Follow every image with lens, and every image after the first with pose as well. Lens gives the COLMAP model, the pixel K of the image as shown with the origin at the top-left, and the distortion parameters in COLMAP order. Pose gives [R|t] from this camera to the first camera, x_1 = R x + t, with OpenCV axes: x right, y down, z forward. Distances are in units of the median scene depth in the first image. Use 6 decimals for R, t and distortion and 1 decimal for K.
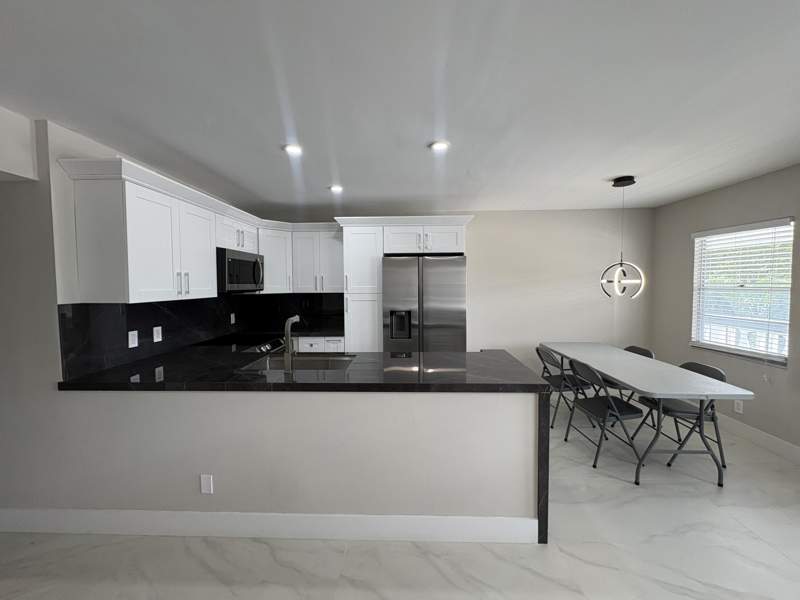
lens RADIAL K [[319.1, 0, 399.4], [0, 319.1, 298.3], [0, 0, 1]] dist [-0.003831, 0.000493]
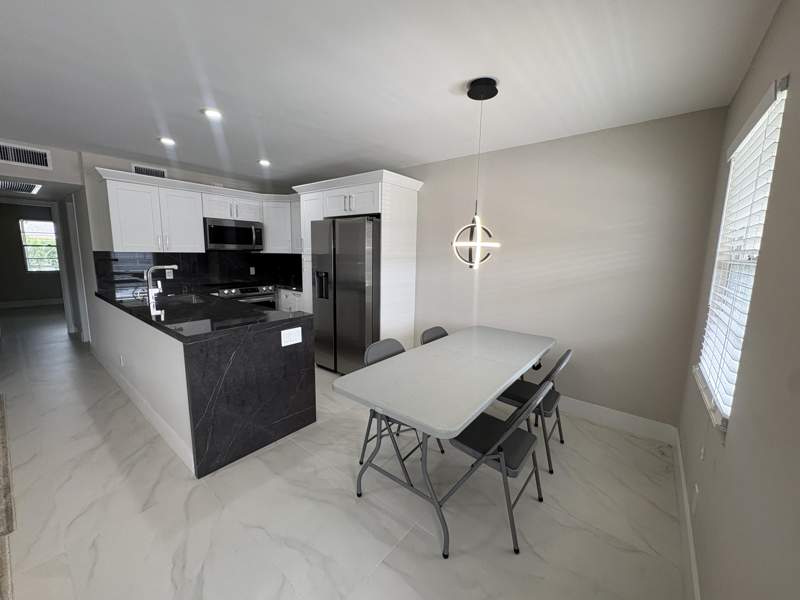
lens RADIAL K [[319.1, 0, 400.0], [0, 319.1, 298.0], [0, 0, 1]] dist [-0.003831, 0.000493]
pose [[0.800499, 0.108651, -0.589403, 0.841285], [-0.052886, 0.992400, 0.111112, -0.006119], [0.596996, -0.057774, 0.800161, 0.298079]]
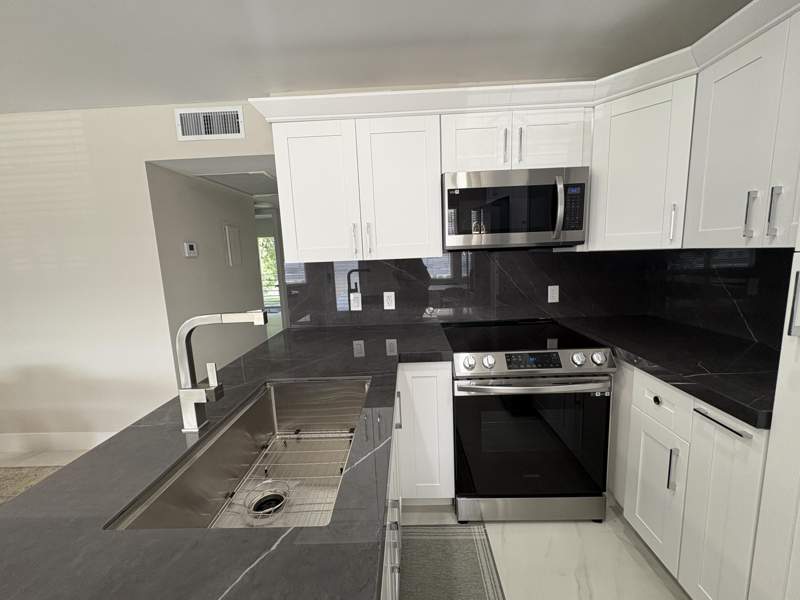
lens RADIAL K [[319.1, 0, 401.1], [0, 319.1, 297.7], [0, 0, 1]] dist [-0.003831, 0.000493]
pose [[0.014975, 0.151941, -0.988276, 0.049808], [-0.006359, 0.988381, 0.151861, -0.016605], [0.999868, 0.004010, 0.015767, 0.757157]]
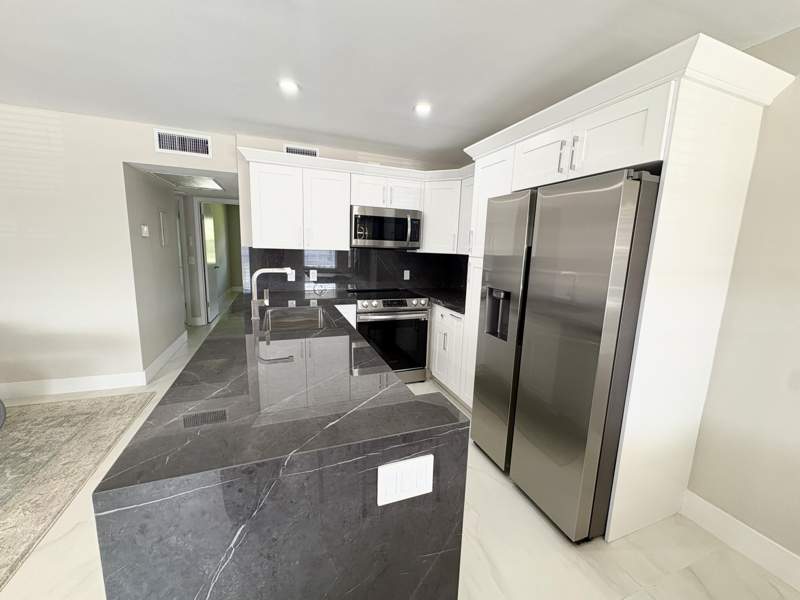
lens RADIAL K [[319.1, 0, 399.5], [0, 319.1, 299.9], [0, 0, 1]] dist [-0.003831, 0.000493]
pose [[0.387371, 0.174556, -0.905248, 0.462883], [-0.080814, 0.984561, 0.155268, -0.018372], [0.918375, 0.013010, 0.395497, 0.596383]]
